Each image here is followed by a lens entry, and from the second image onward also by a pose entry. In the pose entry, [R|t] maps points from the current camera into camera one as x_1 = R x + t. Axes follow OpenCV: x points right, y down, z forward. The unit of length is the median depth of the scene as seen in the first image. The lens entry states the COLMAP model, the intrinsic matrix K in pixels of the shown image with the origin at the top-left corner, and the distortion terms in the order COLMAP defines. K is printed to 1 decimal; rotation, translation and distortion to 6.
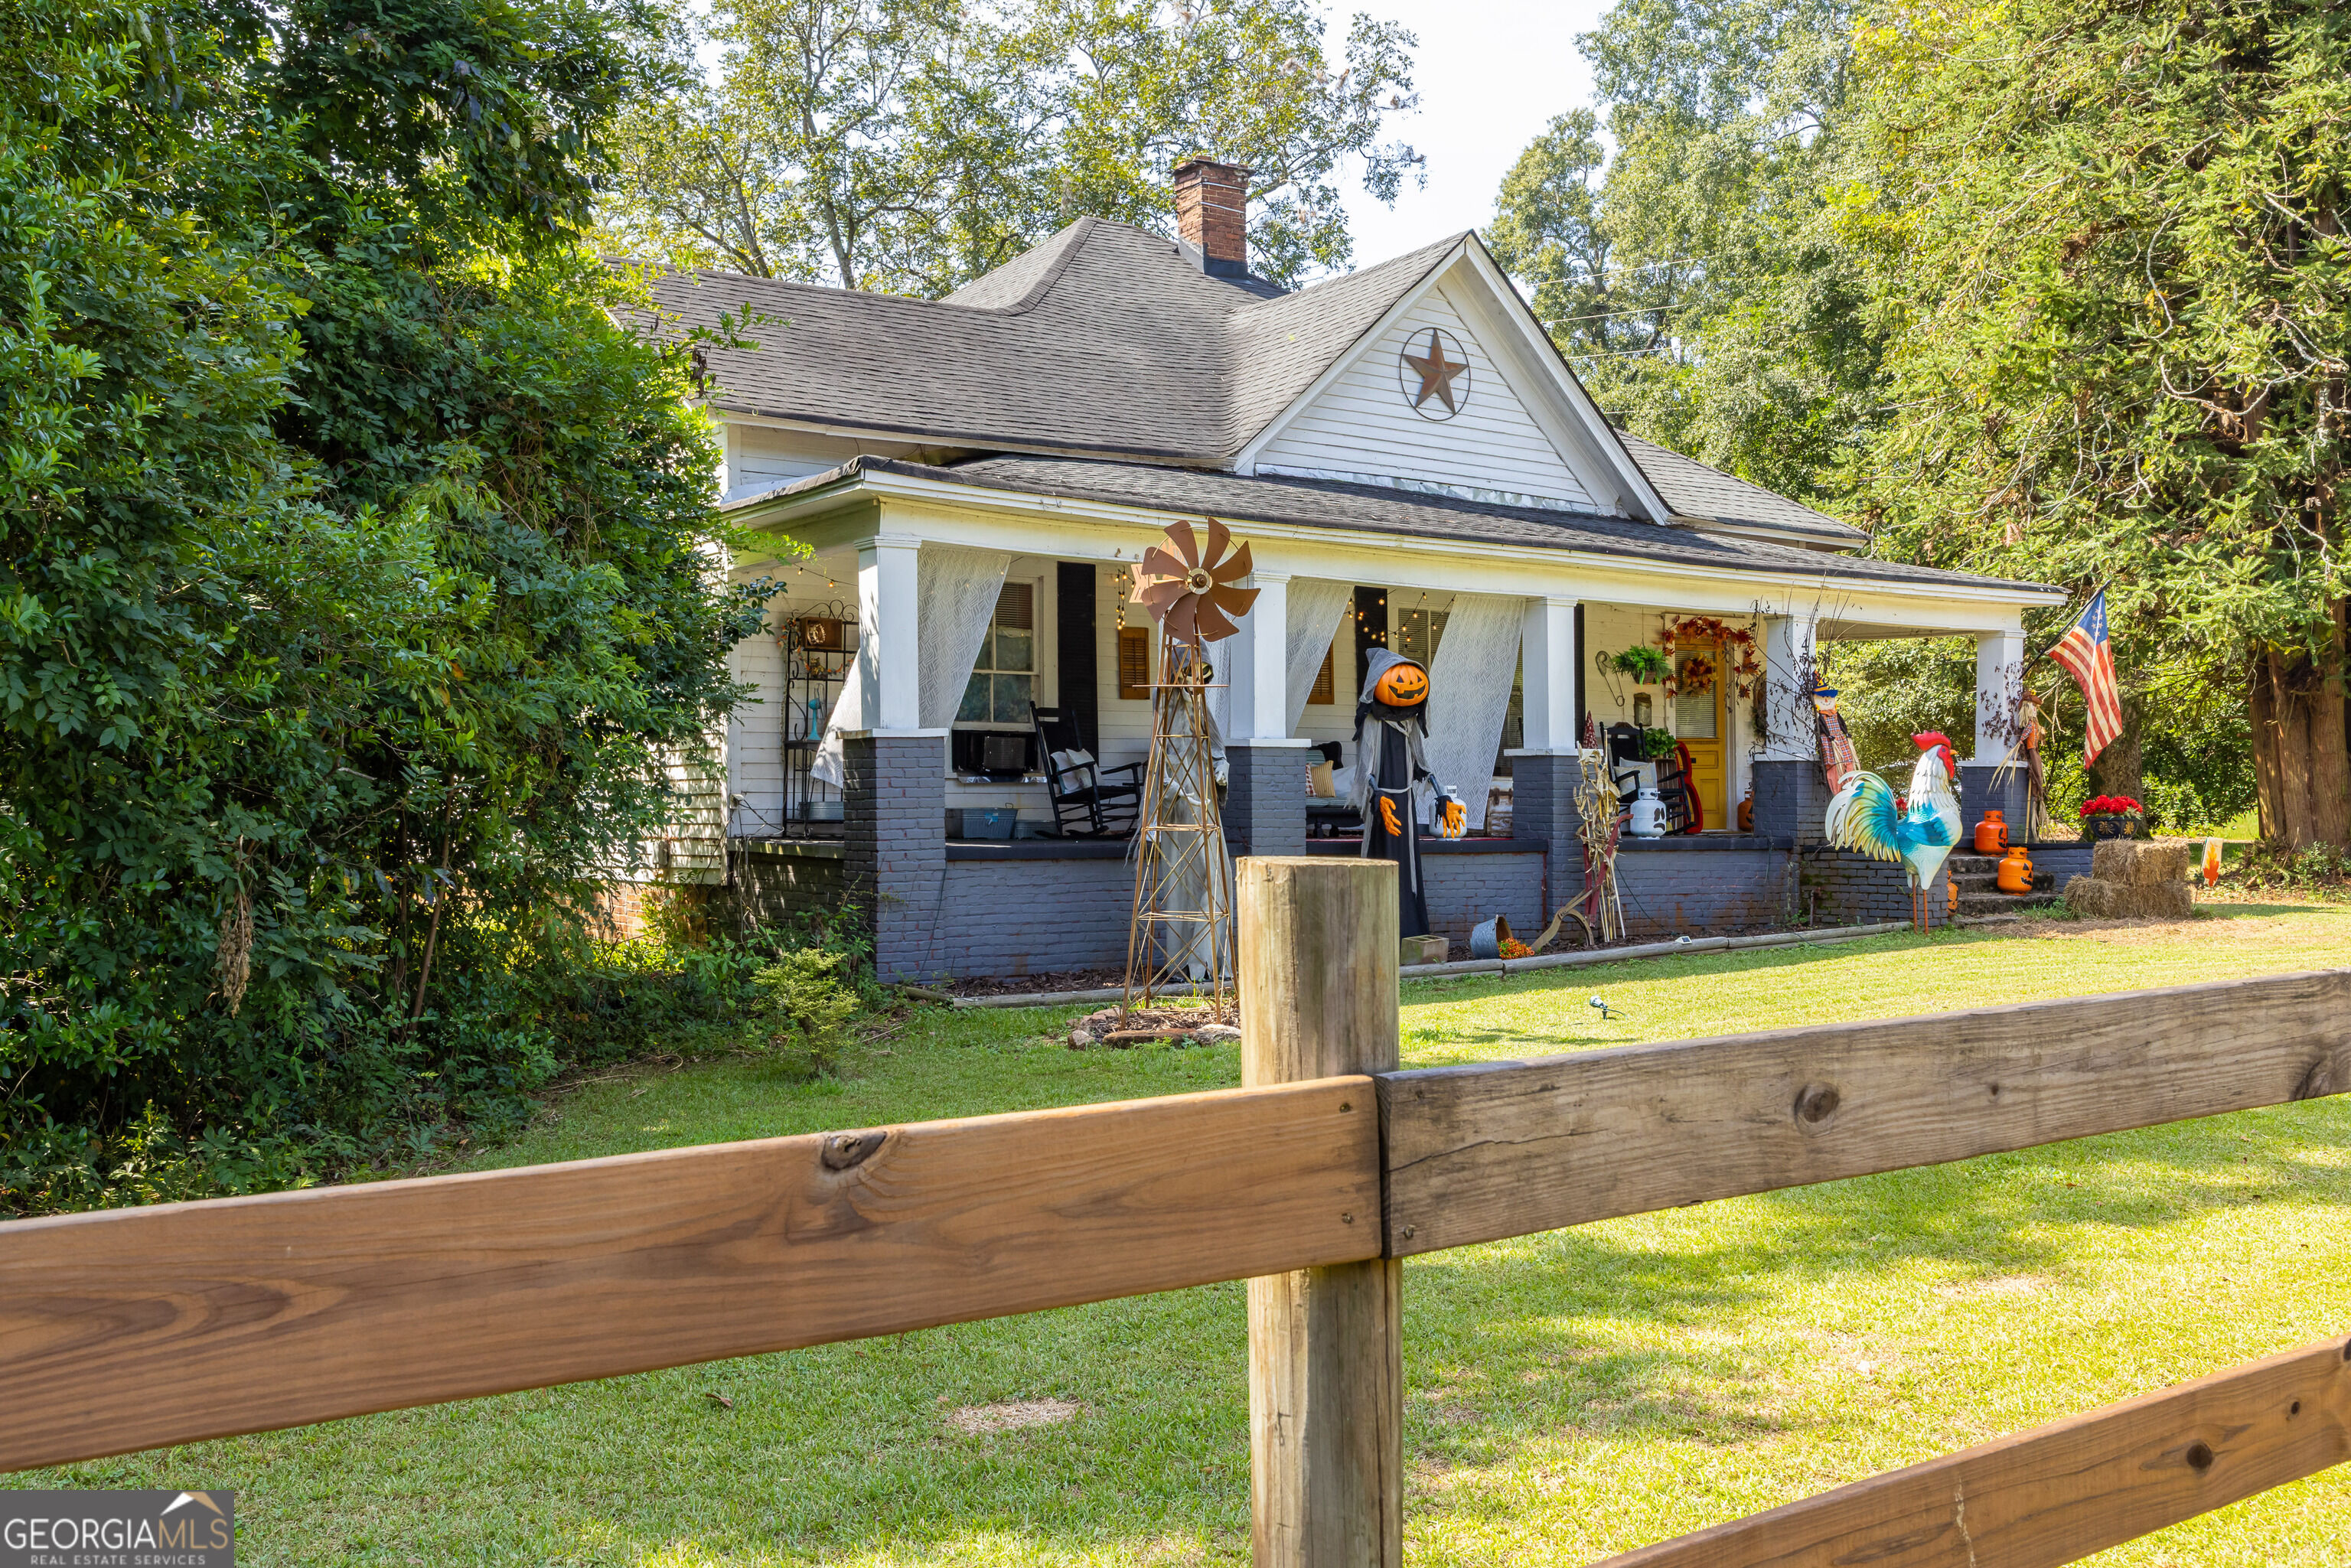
lens RADIAL K [[2422.9, 0, 1175.5], [0, 2422.9, 784.0], [0, 0, 1]] dist [0.004942, 0.023846]
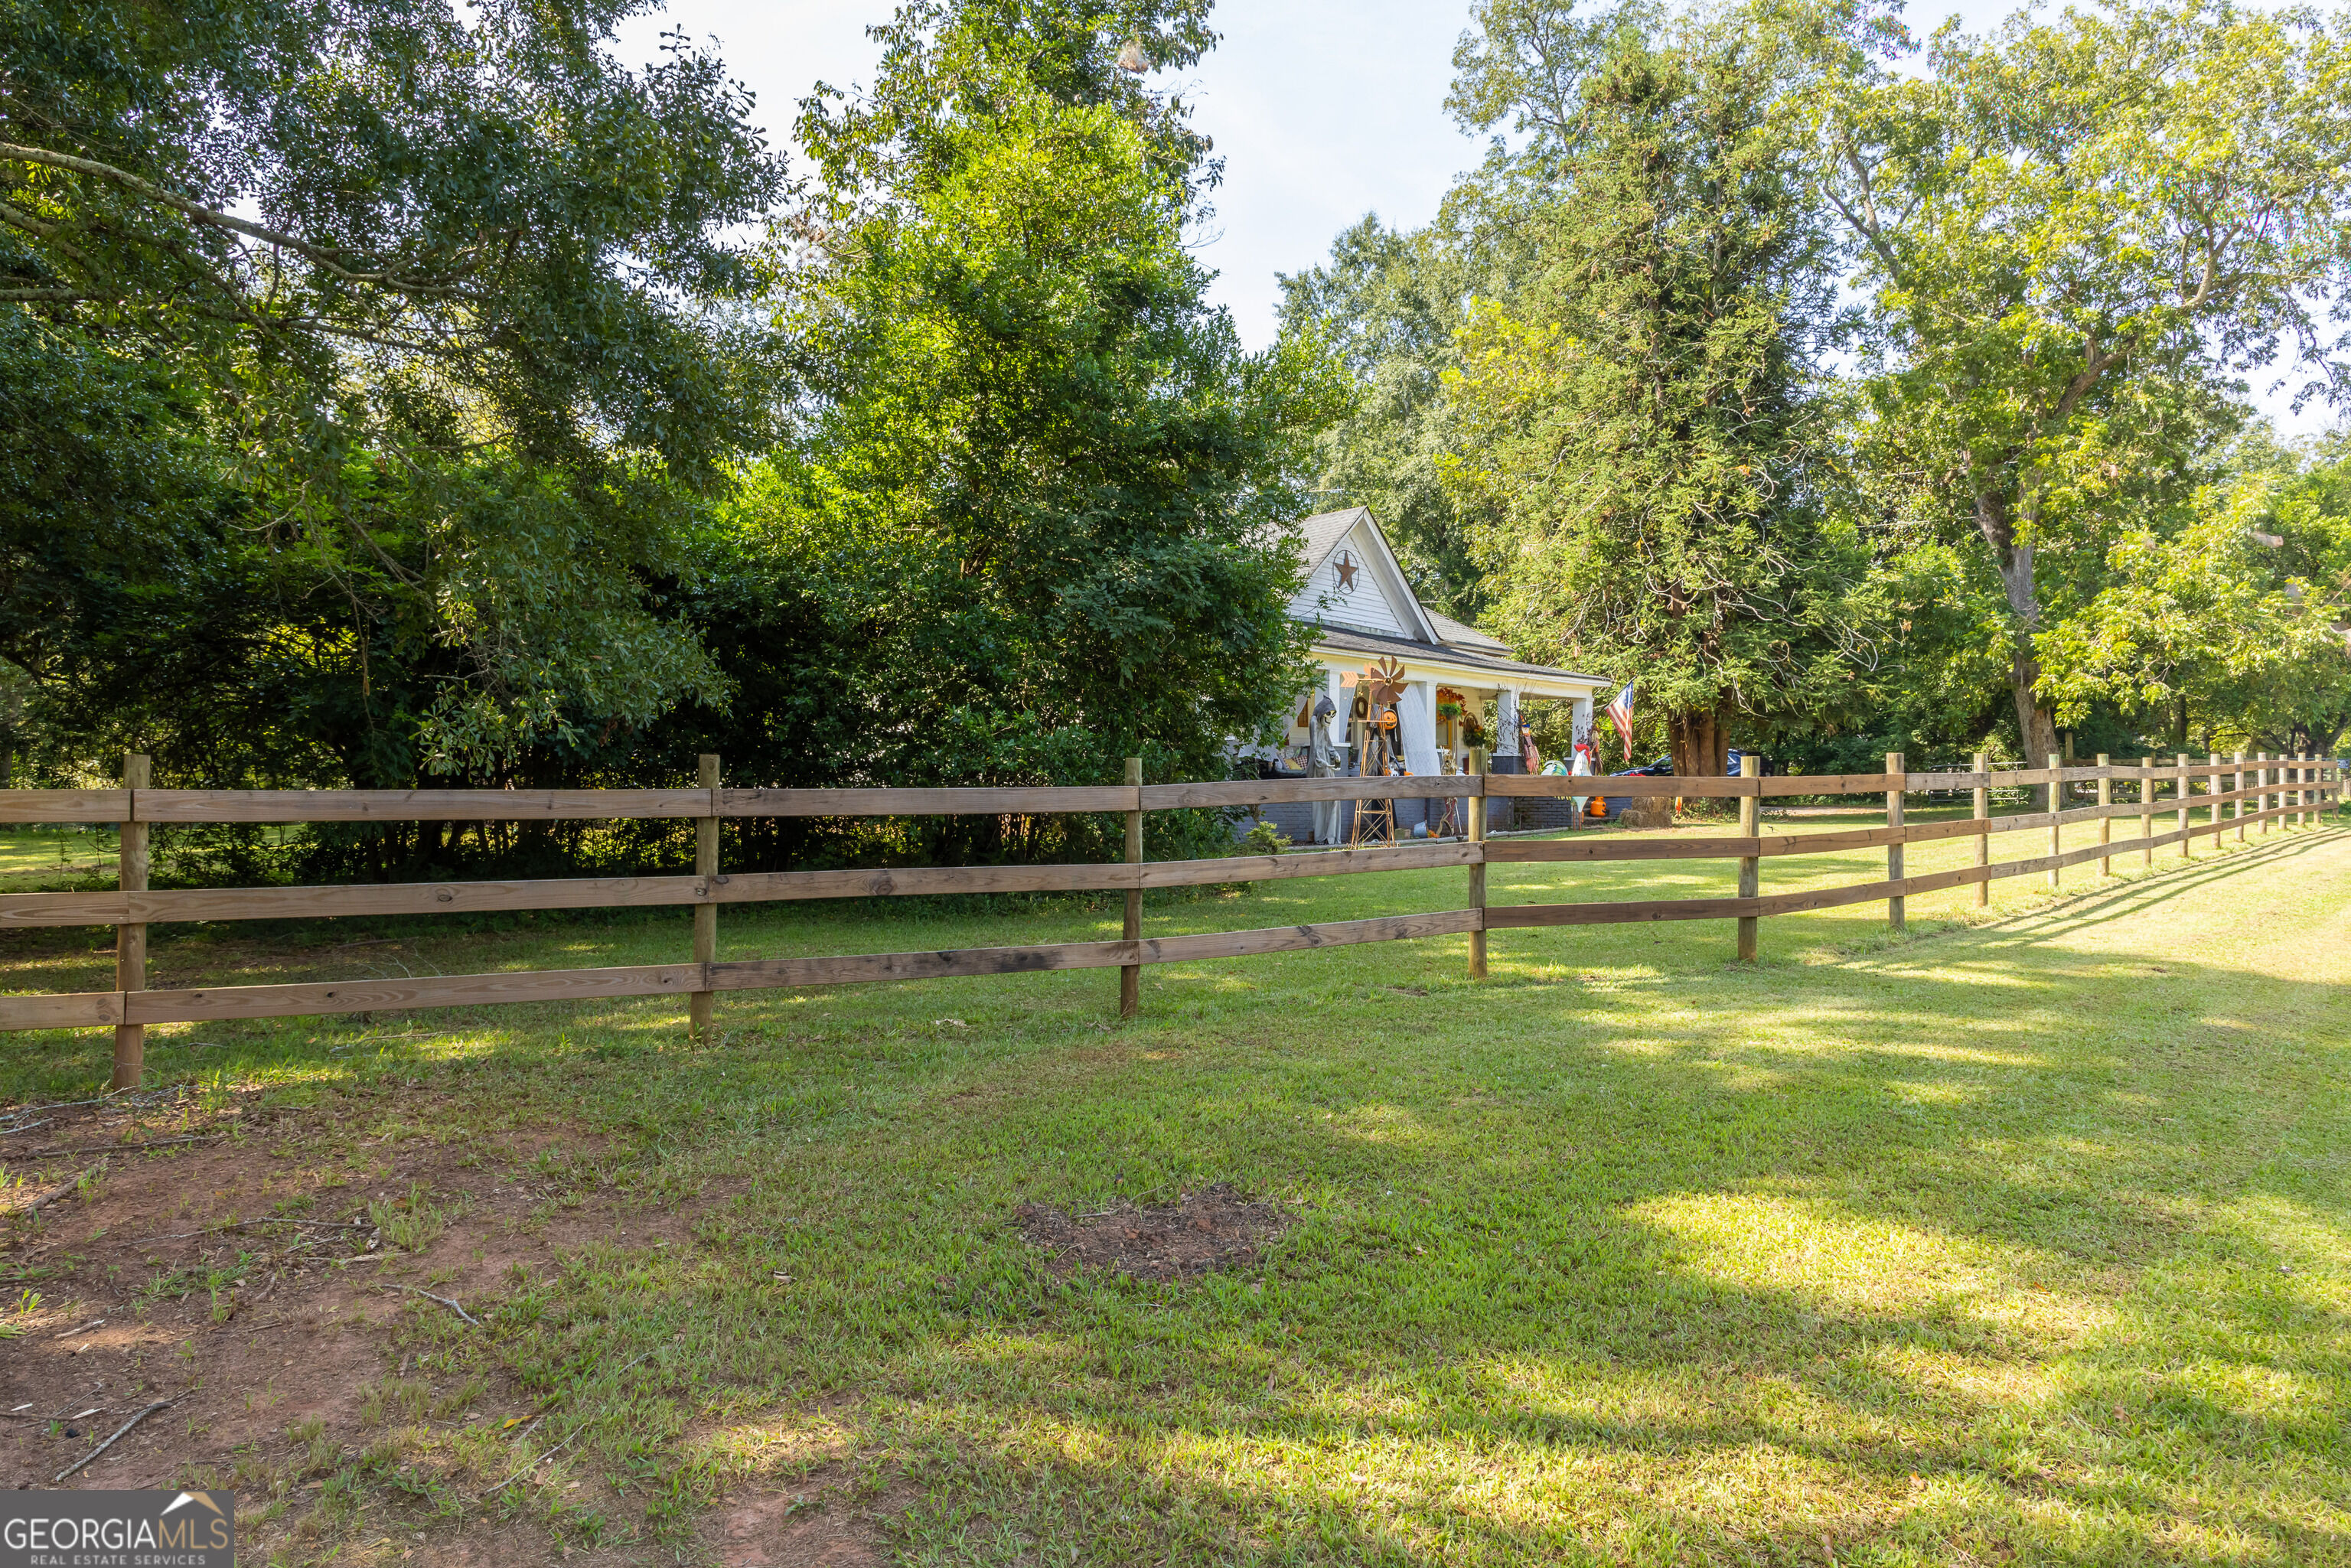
lens RADIAL K [[1693.4, 0, 1175.5], [0, 1693.4, 784.0], [0, 0, 1]] dist [-0.007891, -0.001489]
pose [[0.975369, 0.010033, 0.220350, -0.354571], [-0.011567, 0.999917, 0.005674, 0.009942], [-0.220275, -0.008083, 0.975404, -0.406890]]
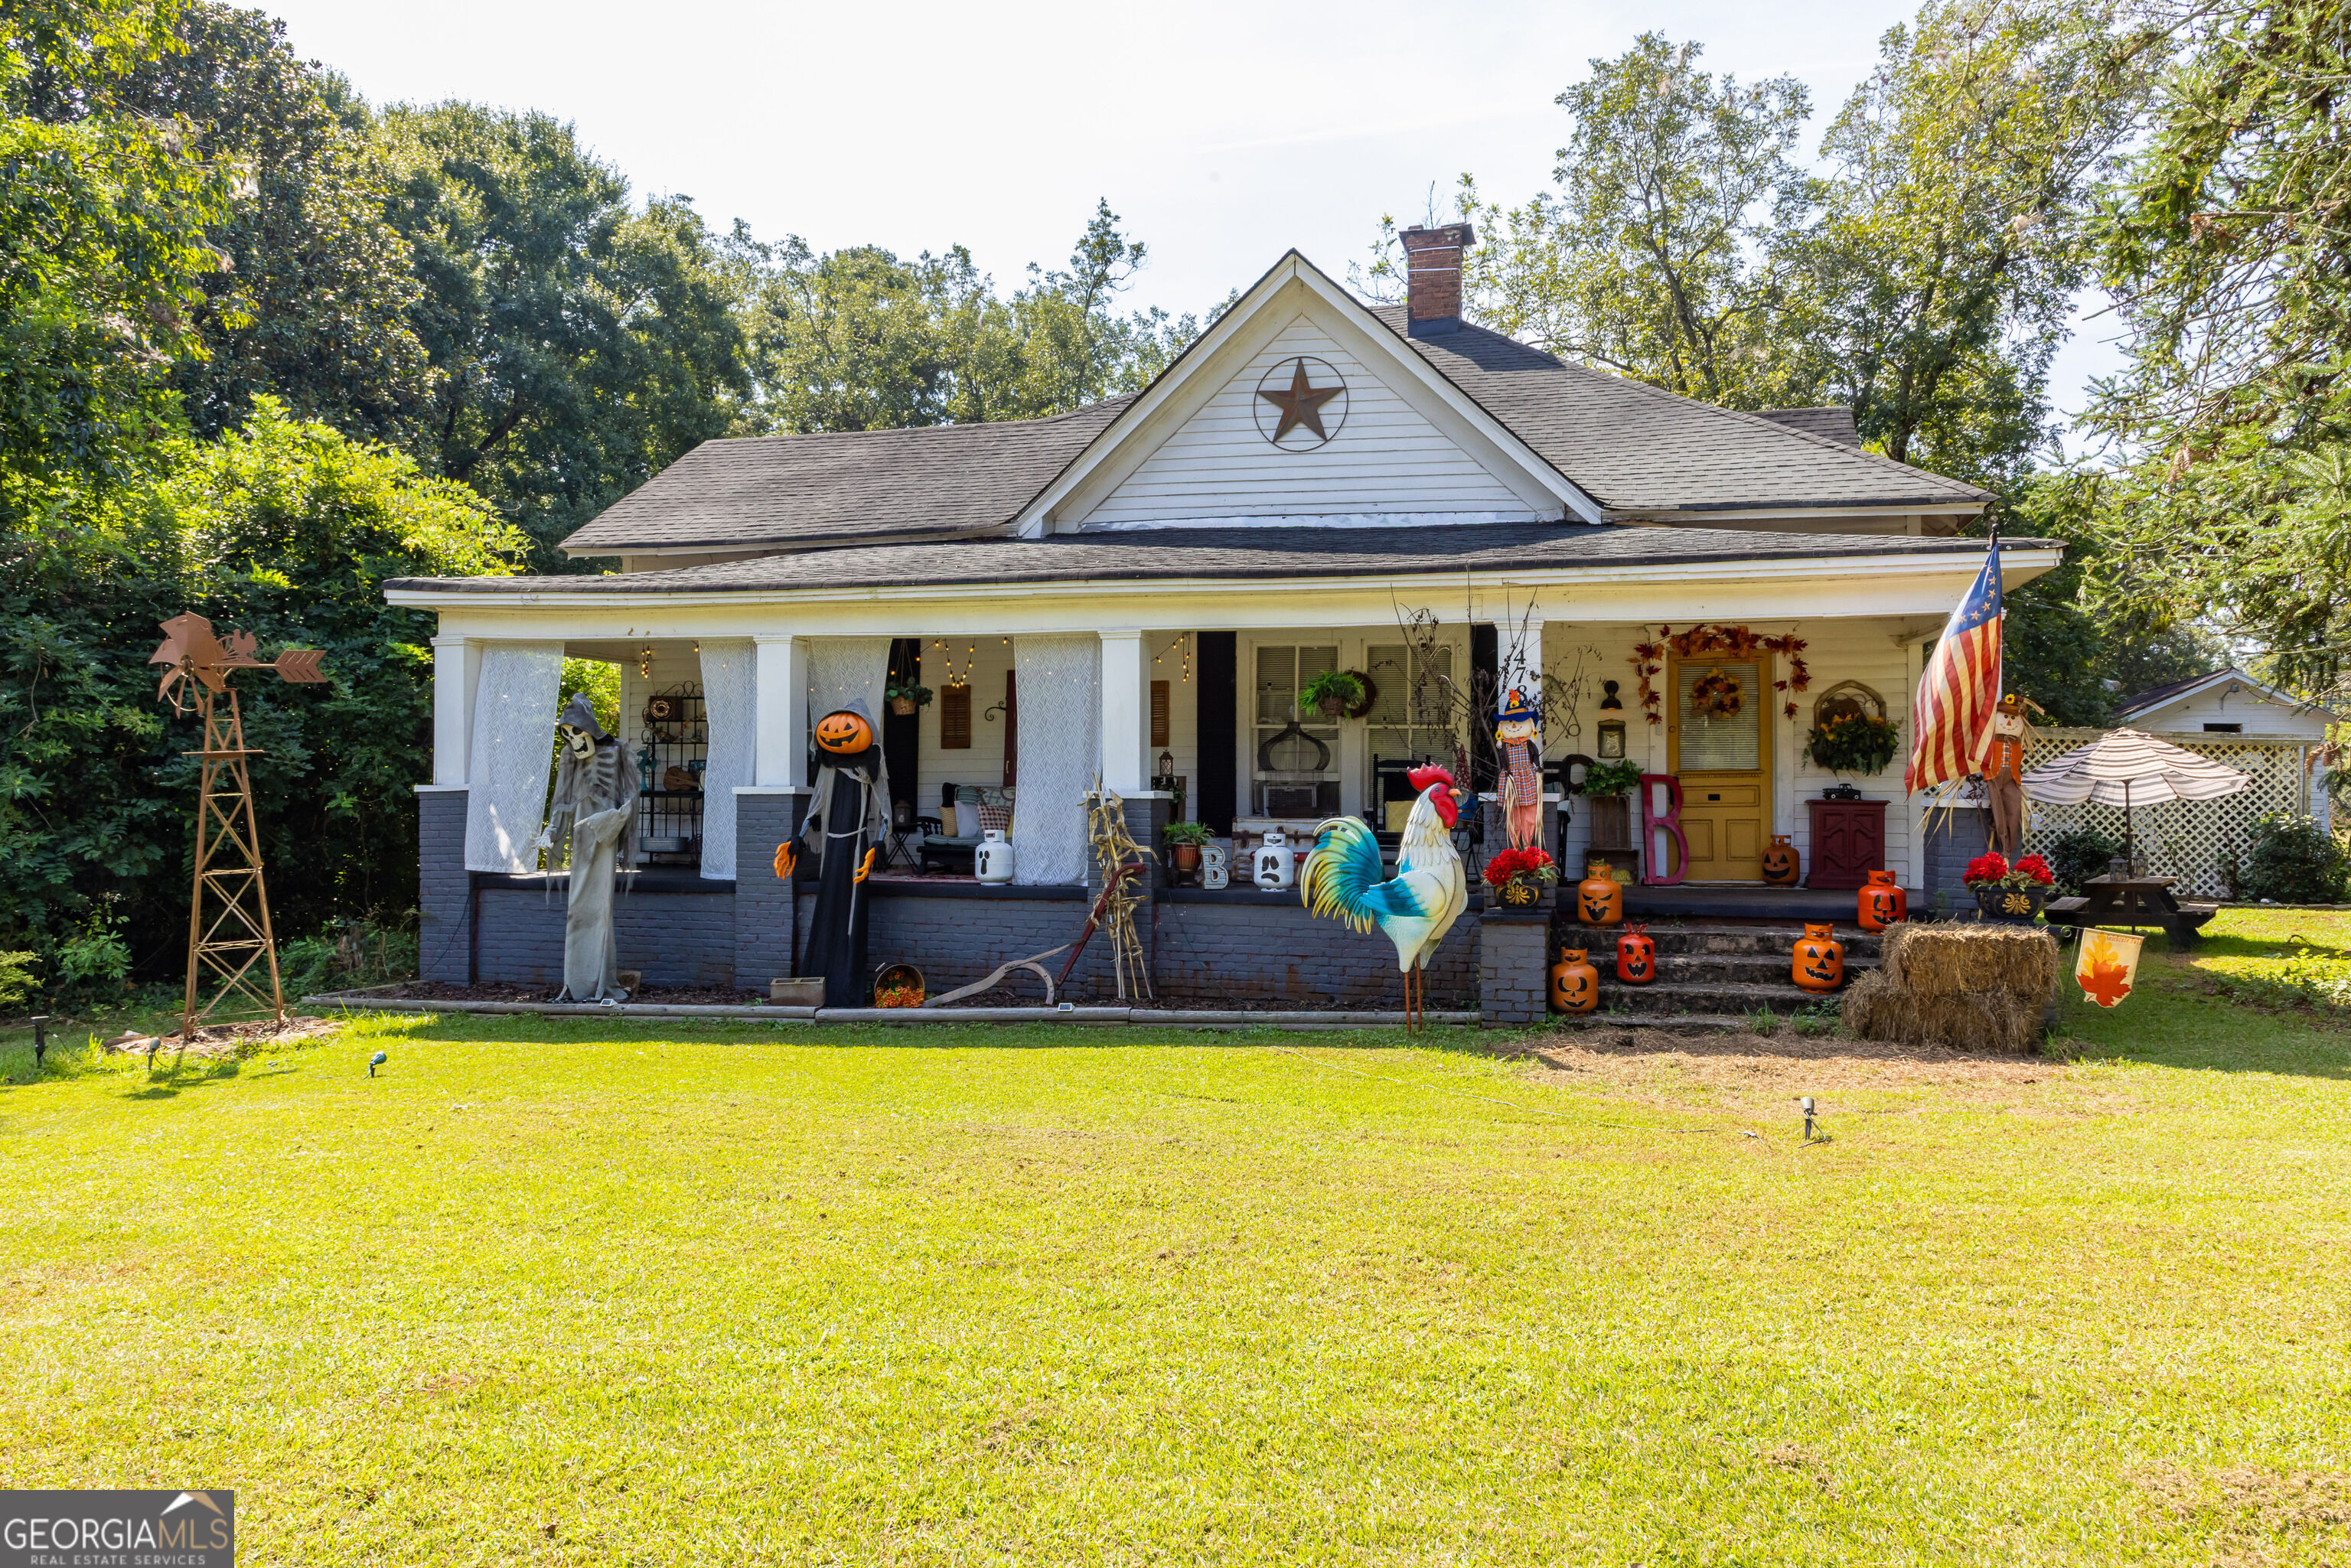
lens RADIAL K [[1693.4, 0, 1175.5], [0, 1693.4, 784.0], [0, 0, 1]] dist [-0.007891, -0.001489]
pose [[0.625219, -0.009624, -0.780390, 0.588498], [0.002651, 0.999944, -0.010207, -0.009408], [0.780445, 0.004313, 0.625210, 0.521992]]
